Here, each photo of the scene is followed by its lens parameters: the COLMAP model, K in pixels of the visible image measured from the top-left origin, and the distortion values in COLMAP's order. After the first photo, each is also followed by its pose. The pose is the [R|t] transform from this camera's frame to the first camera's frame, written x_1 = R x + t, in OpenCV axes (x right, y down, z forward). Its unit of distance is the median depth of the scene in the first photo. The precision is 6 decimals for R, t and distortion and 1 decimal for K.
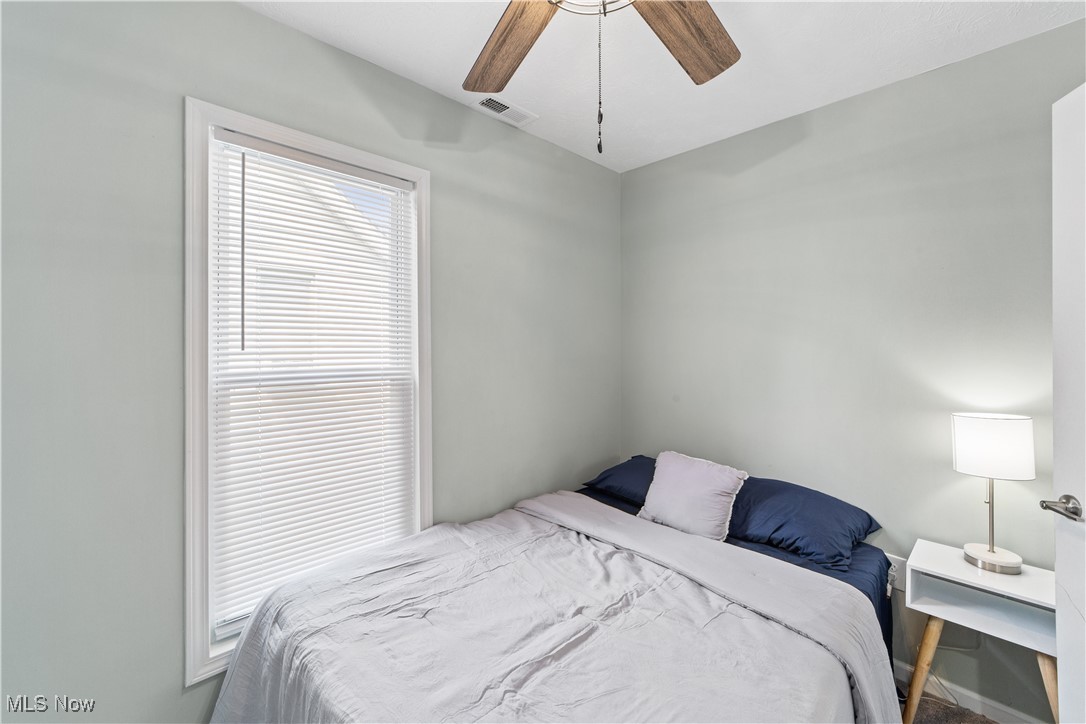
lens RADIAL K [[432.7, 0, 544.4], [0, 432.7, 351.0], [0, 0, 1]] dist [-0.015330, -0.000007]
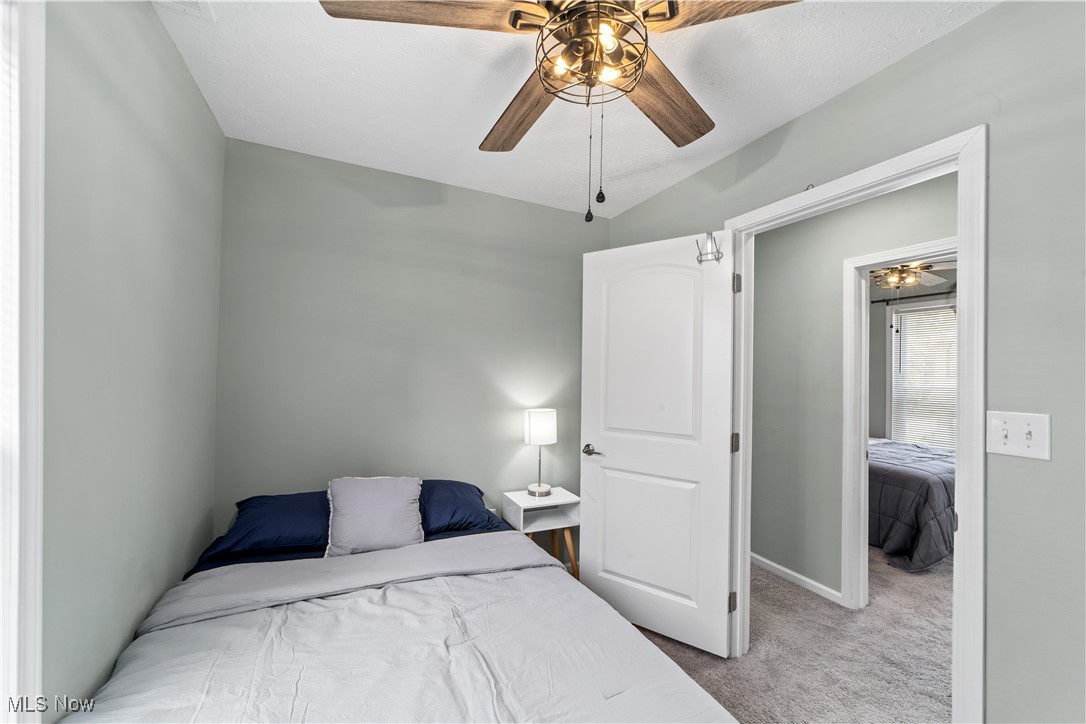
lens RADIAL K [[426.7, 0, 539.7], [0, 426.7, 364.5], [0, 0, 1]] dist [-0.013992, 0.000157]
pose [[0.317219, 0.023611, 0.948058, -0.574975], [-0.022627, 0.999594, -0.017323, -0.007443], [-0.948082, -0.015957, 0.317624, 0.386319]]
